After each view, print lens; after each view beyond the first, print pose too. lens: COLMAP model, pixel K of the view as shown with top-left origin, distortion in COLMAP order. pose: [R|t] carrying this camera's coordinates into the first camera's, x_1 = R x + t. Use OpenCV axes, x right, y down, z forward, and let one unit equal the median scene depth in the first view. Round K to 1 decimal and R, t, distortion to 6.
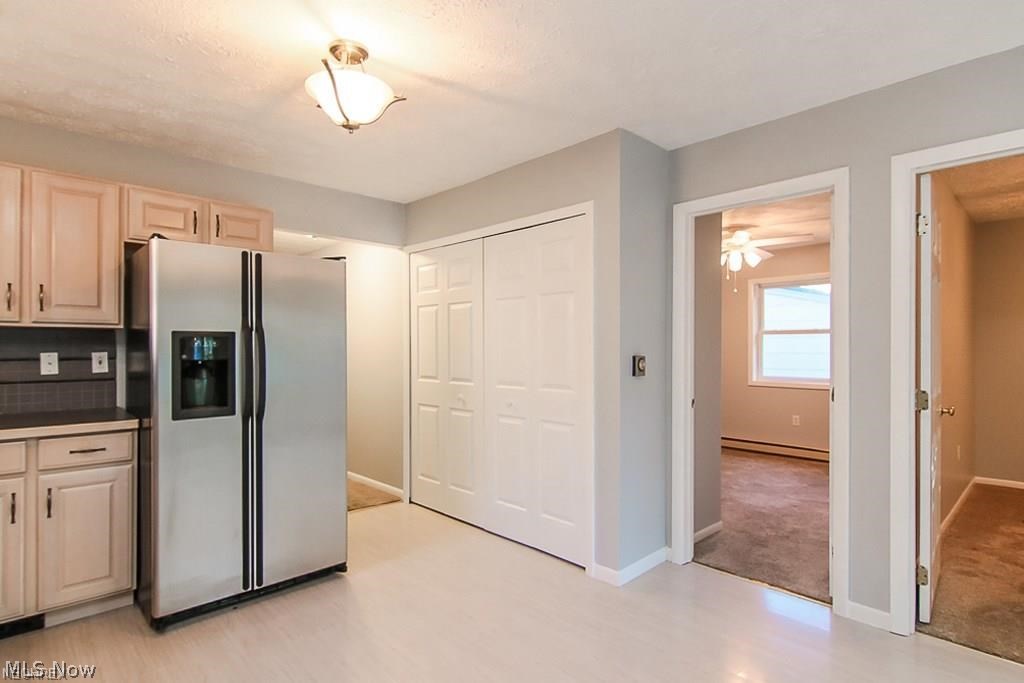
lens RADIAL K [[528.9, 0, 505.6], [0, 528.9, 341.3], [0, 0, 1]] dist [0.002663, -0.000575]
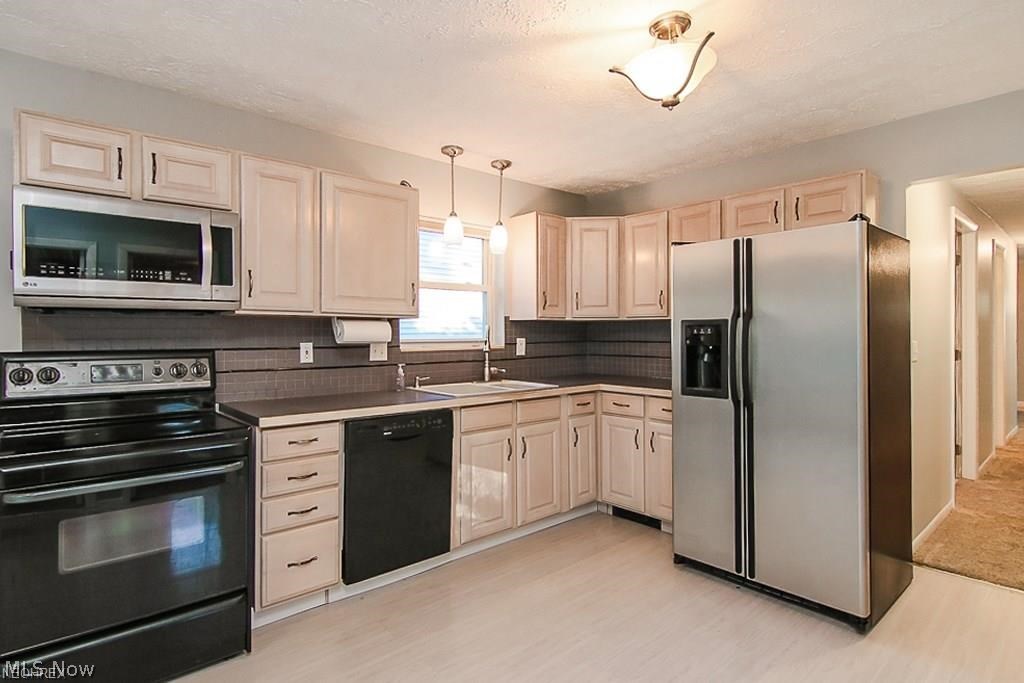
lens RADIAL K [[528.9, 0, 505.3], [0, 528.9, 334.1], [0, 0, 1]] dist [0.002663, -0.000575]
pose [[-0.027668, 0.002629, -0.999614, 0.539588], [0.008903, 0.999958, 0.002383, 0.004989], [0.999578, -0.008834, -0.027690, 0.591661]]
